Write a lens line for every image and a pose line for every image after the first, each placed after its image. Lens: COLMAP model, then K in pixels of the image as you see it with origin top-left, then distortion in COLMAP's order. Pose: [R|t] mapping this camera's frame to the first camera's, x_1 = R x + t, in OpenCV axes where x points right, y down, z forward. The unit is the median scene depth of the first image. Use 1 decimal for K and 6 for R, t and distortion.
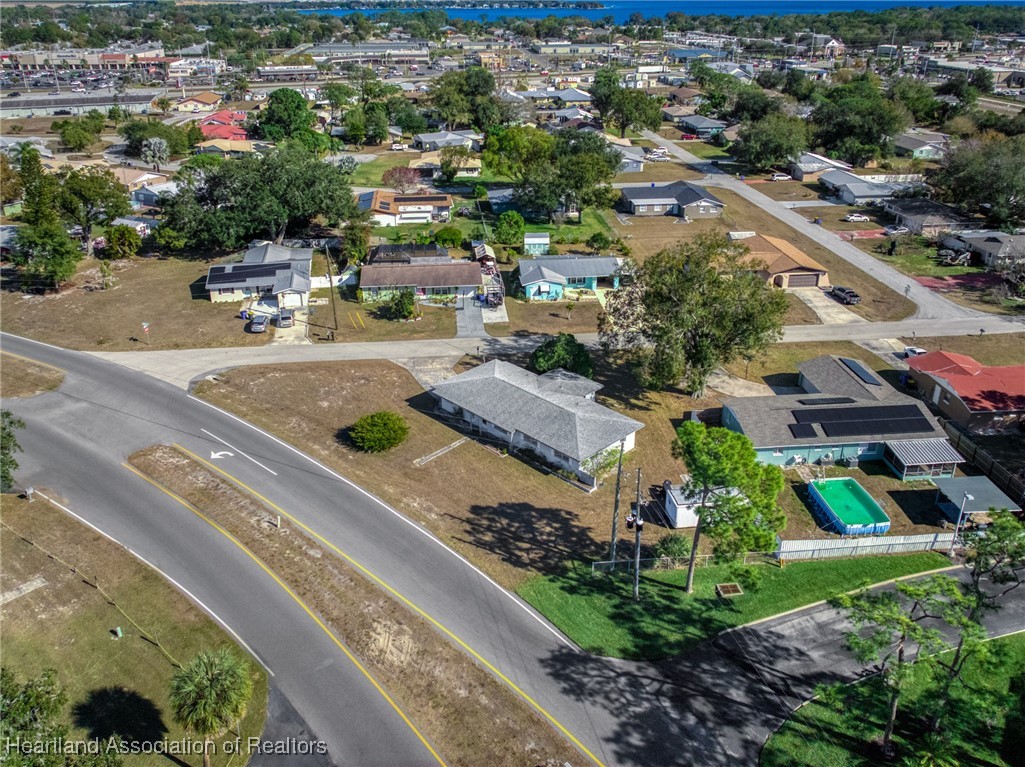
lens RADIAL K [[784.9, 0, 514.8], [0, 784.9, 382.5], [0, 0, 1]] dist [0.015059, 0.001569]
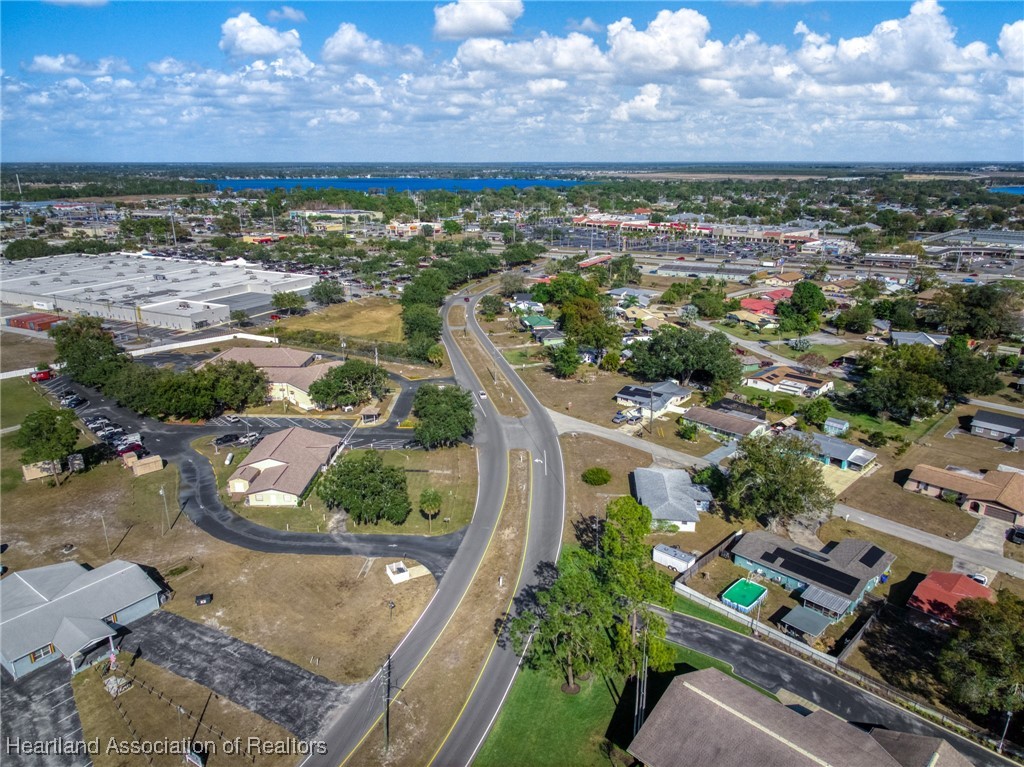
lens RADIAL K [[695.8, 0, 510.6], [0, 695.8, 382.2], [0, 0, 1]] dist [0.012659, -0.003112]
pose [[0.634575, 0.236101, -0.735915, 0.748572], [-0.346331, 0.938110, 0.002331, -0.073312], [0.690920, 0.253391, 0.677069, -0.348589]]
